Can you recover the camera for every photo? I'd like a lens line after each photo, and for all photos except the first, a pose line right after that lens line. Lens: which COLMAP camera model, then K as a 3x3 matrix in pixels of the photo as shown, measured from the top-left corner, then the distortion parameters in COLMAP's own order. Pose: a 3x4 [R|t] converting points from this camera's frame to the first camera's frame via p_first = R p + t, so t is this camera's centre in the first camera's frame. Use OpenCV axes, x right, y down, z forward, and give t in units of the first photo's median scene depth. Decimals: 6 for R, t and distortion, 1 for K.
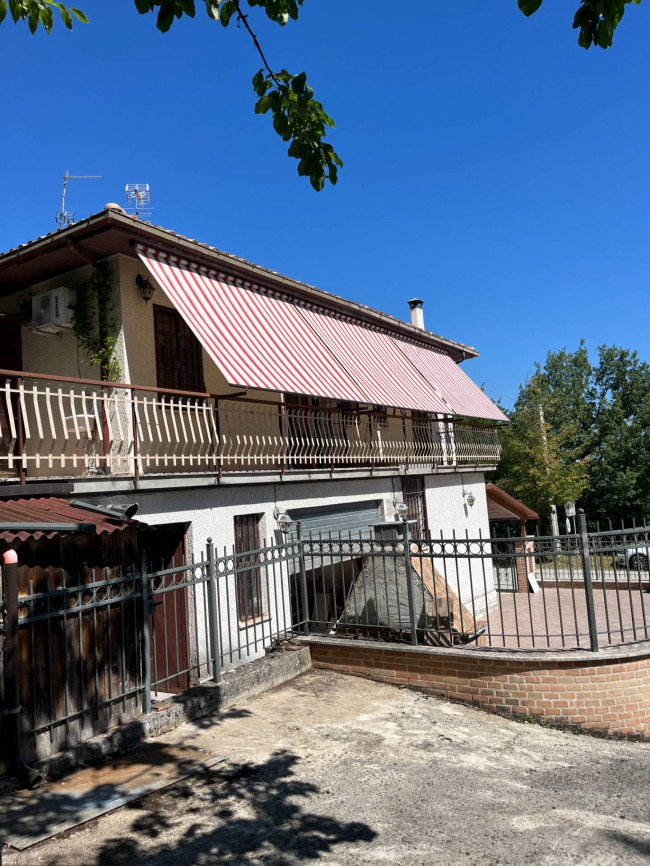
lens RADIAL K [[651.6, 0, 319.7], [0, 651.6, 435.6], [0, 0, 1]] dist [0.086003, -0.114190]
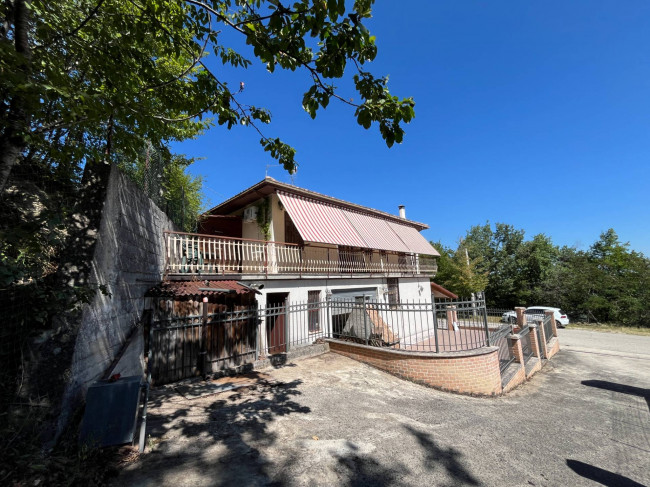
lens RADIAL K [[264.1, 0, 323.6], [0, 264.1, 241.6], [0, 0, 1]] dist [-0.002041, 0.000261]
pose [[0.977372, 0.001210, -0.211525, 0.187127], [-0.016063, 0.997521, -0.068513, -0.001873], [0.210918, 0.070361, 0.974968, -0.035195]]
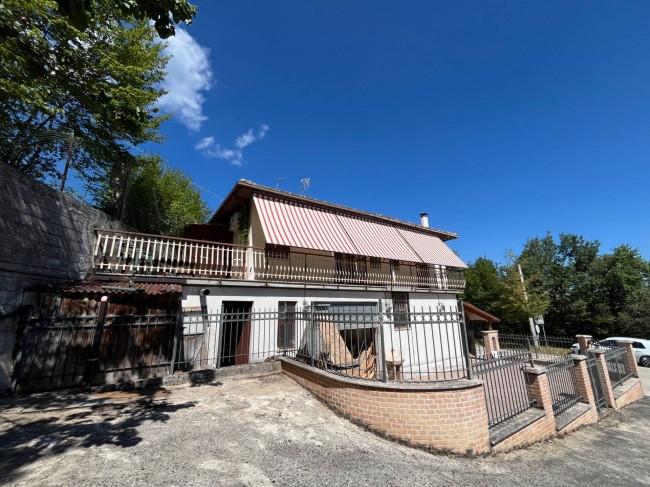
lens RADIAL K [[264.1, 0, 323.6], [0, 264.1, 241.6], [0, 0, 1]] dist [-0.002041, 0.000261]
pose [[0.919593, -0.036500, -0.391173, 0.478306], [-0.022372, 0.989194, -0.144894, 0.056736], [0.392234, 0.141995, 0.908840, 0.223741]]
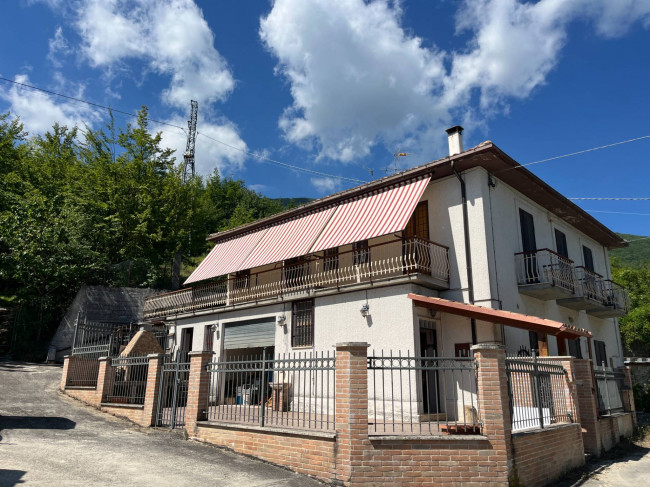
lens RADIAL K [[489.0, 0, 329.0], [0, 489.0, 243.9], [0, 0, 1]] dist [0.086003, -0.114190]
pose [[-0.171926, -0.201360, -0.964311, 2.440335], [0.081264, 0.972651, -0.217590, 0.362313], [0.981752, -0.115773, -0.150861, 2.370866]]
